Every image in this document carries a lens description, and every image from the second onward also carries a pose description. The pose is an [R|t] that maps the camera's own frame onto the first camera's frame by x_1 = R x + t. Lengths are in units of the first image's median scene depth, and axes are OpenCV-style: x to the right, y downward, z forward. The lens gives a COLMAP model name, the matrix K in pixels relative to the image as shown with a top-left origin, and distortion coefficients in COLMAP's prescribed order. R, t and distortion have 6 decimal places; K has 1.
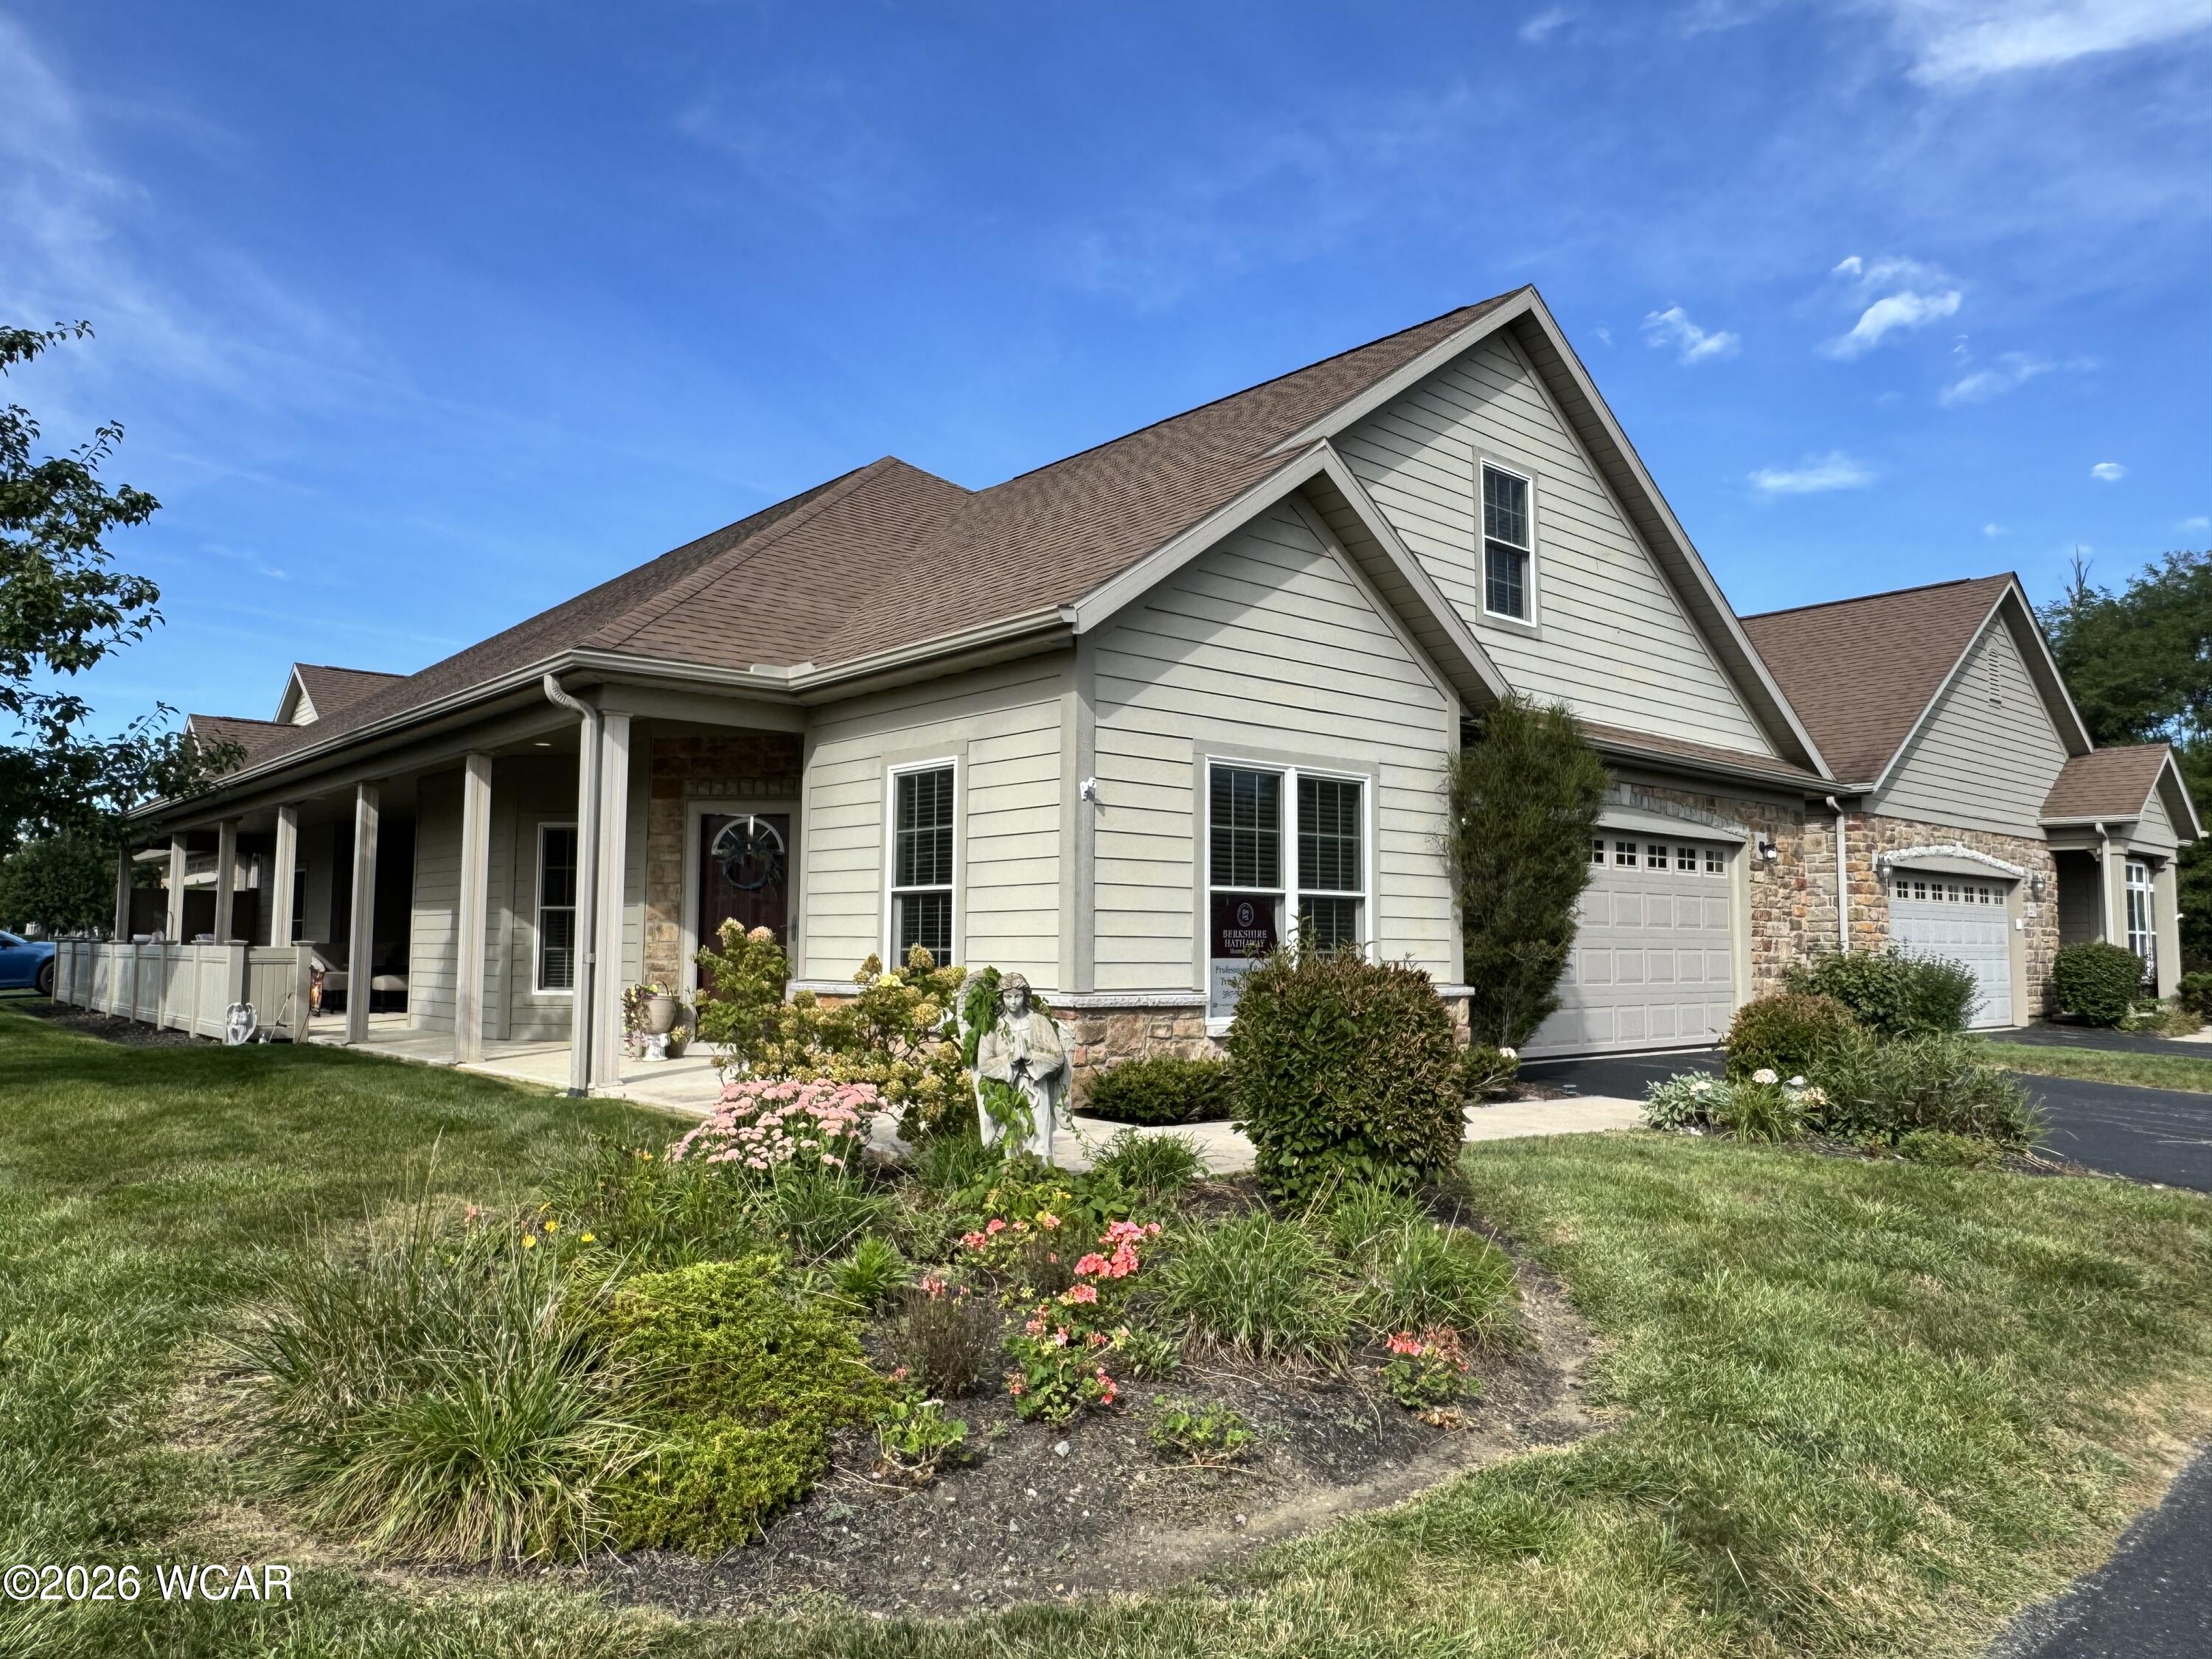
lens RADIAL K [[1499.7, 0, 1081.2], [0, 1499.7, 830.2], [0, 0, 1]] dist [-0.008734, 0.004823]
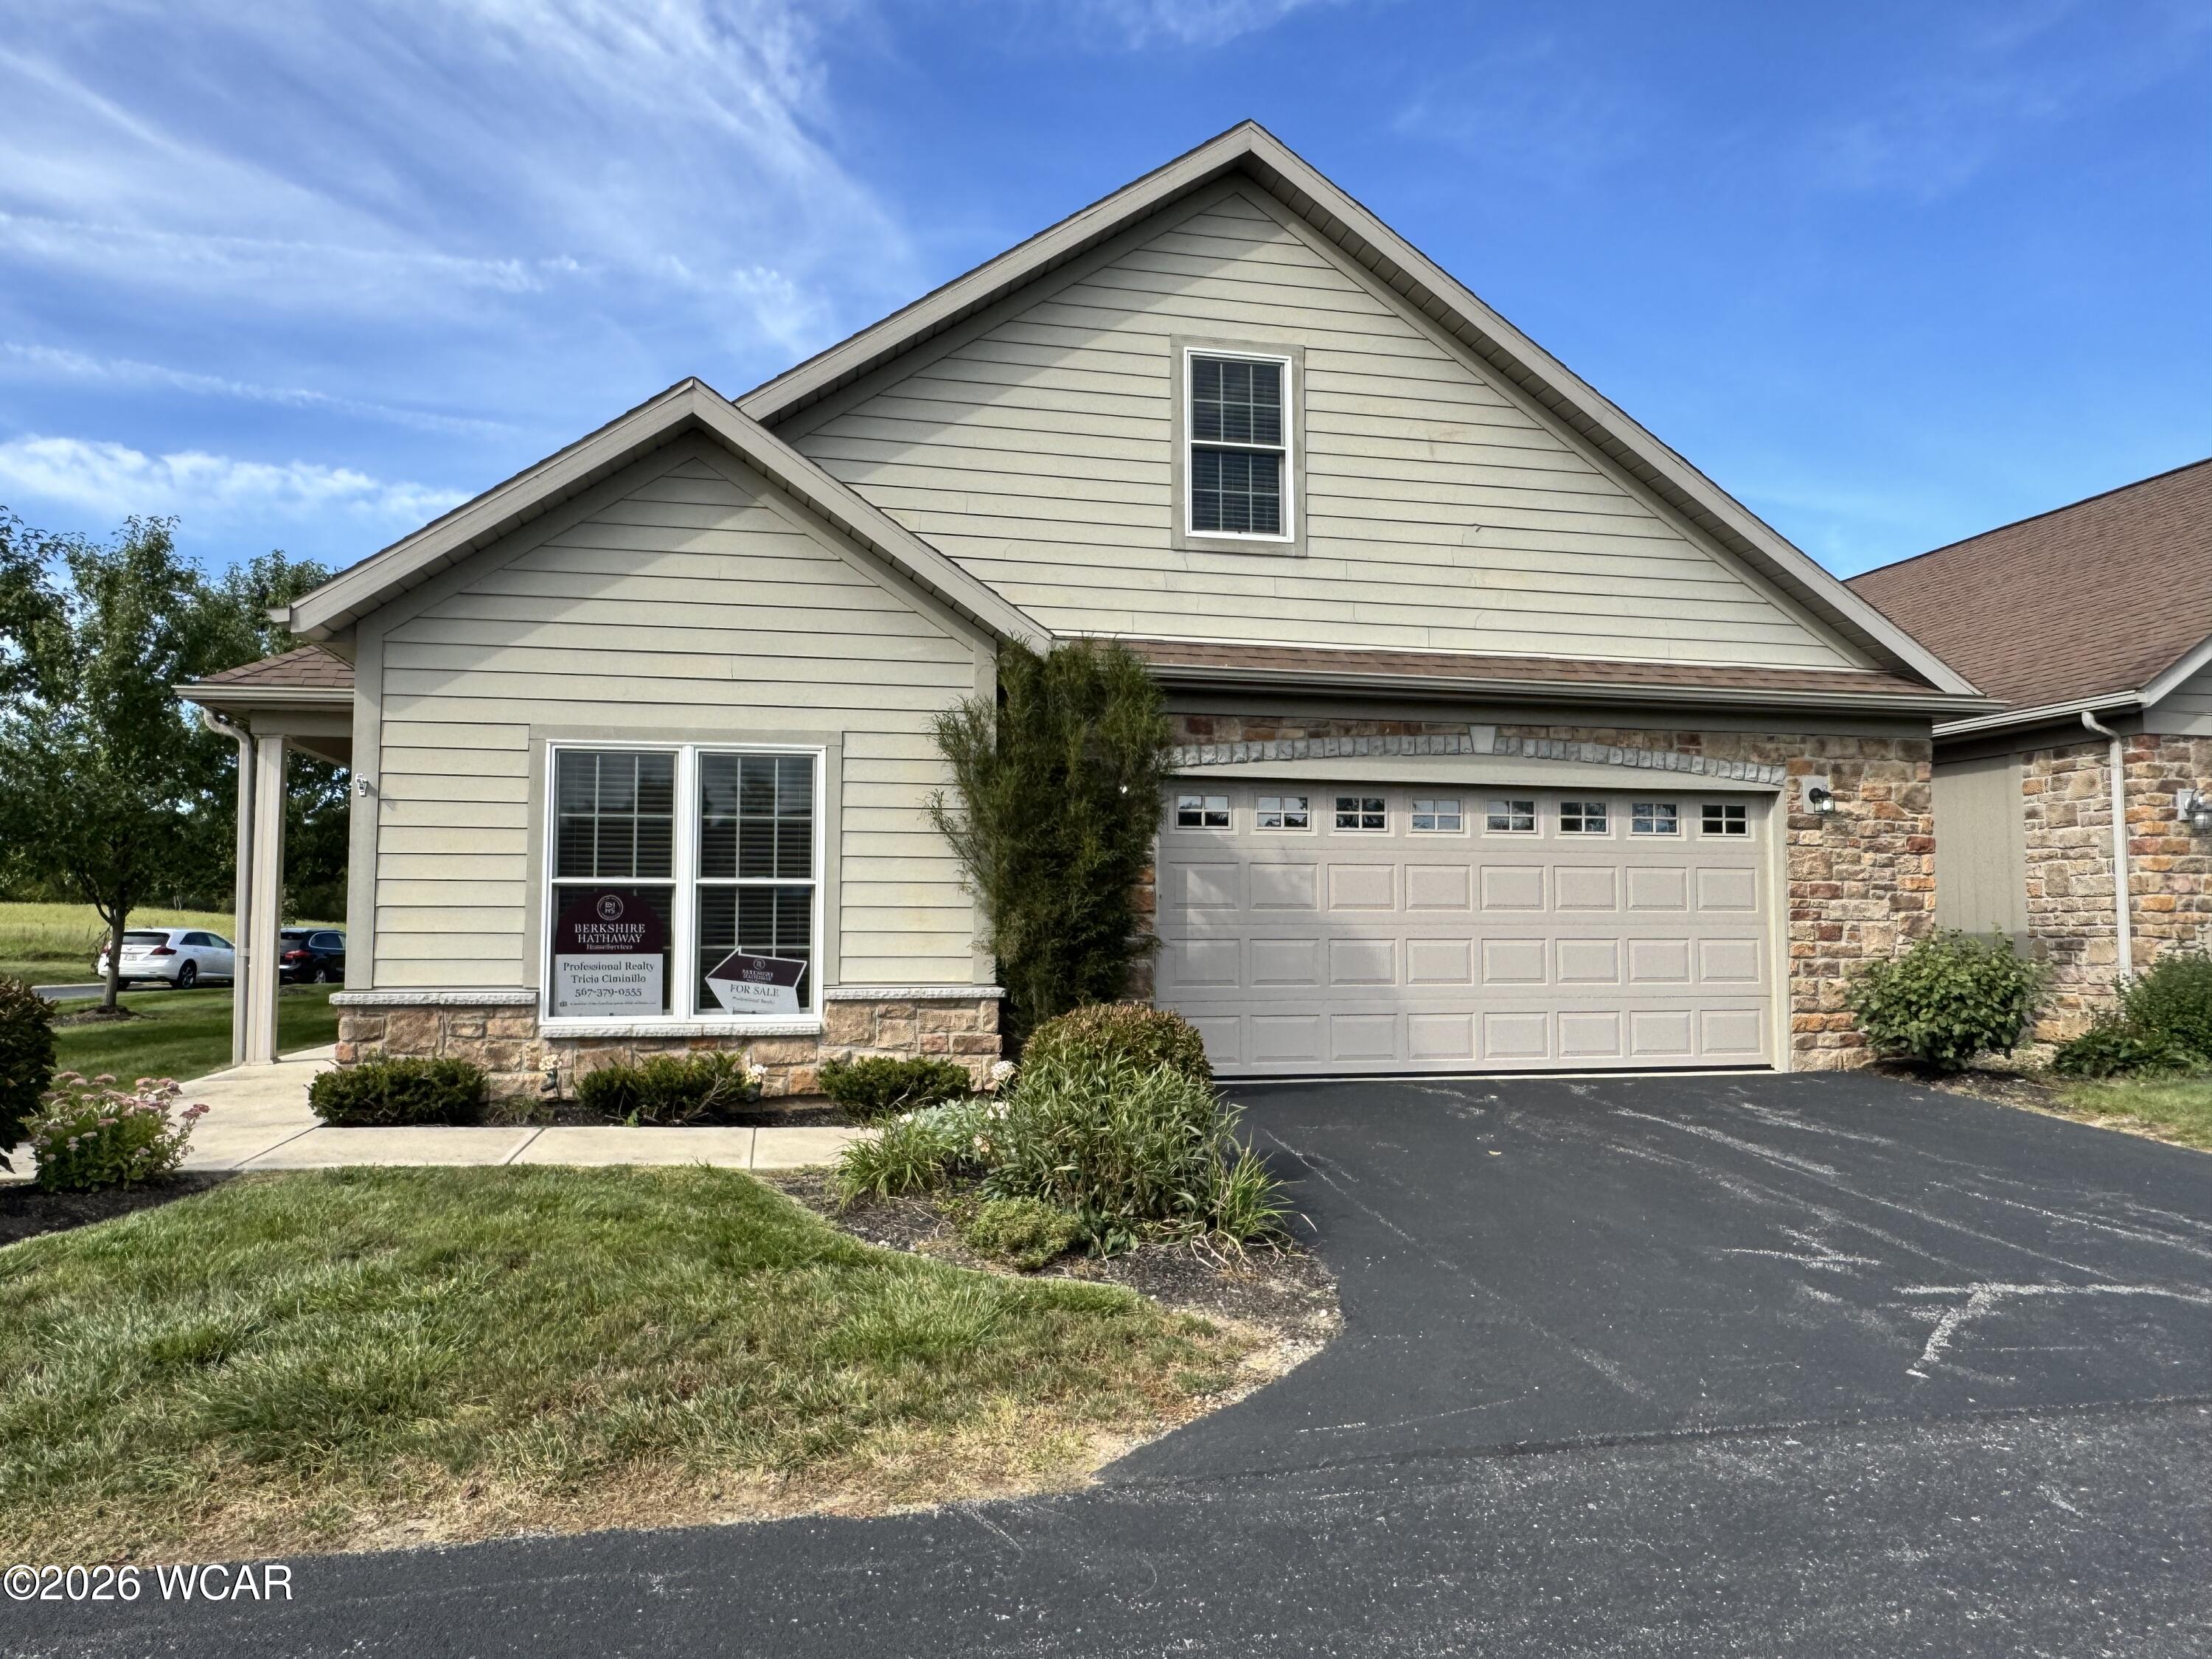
lens RADIAL K [[1481.5, 0, 1097.5], [0, 1481.5, 832.3], [0, 0, 1]] dist [-0.005825, 0.001621]
pose [[0.871028, -0.038489, -0.489723, 0.536023], [0.043360, 0.999059, -0.001400, 0.015630], [0.489316, -0.020015, 0.871877, 0.224922]]
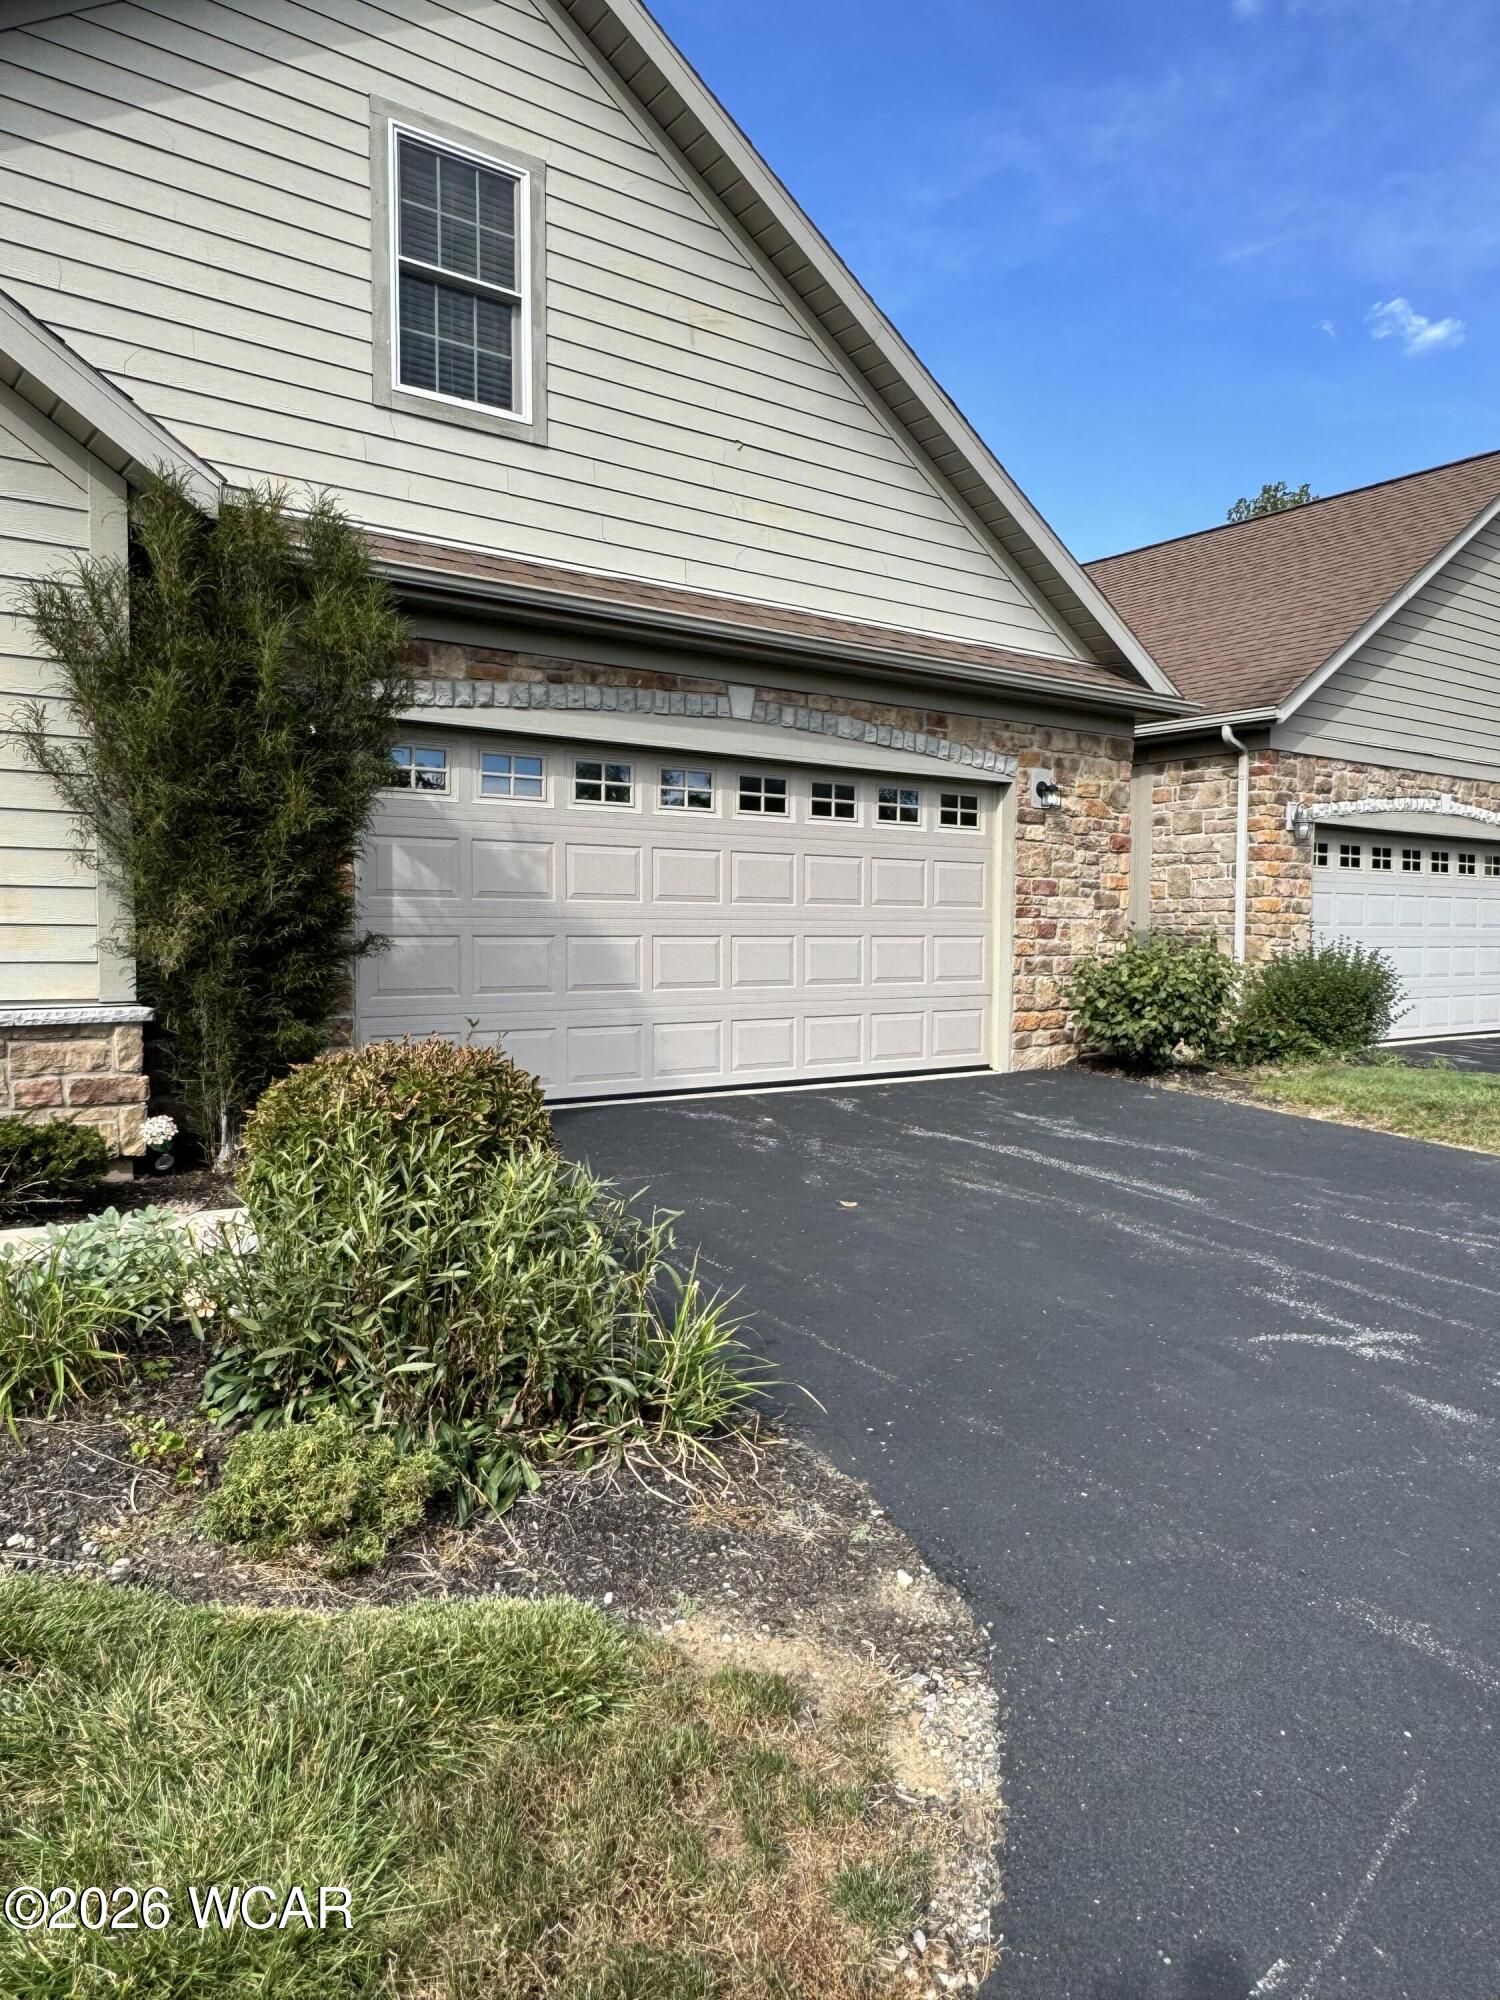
lens RADIAL K [[1339.5, 0, 752.6], [0, 1339.5, 997.5], [0, 0, 1]] dist [-0.005825, 0.001621]
pose [[0.996466, 0.002972, -0.083947, 0.398562], [0.007861, 0.991688, 0.128423, 0.027775], [0.083631, -0.128629, 0.988160, 0.383019]]
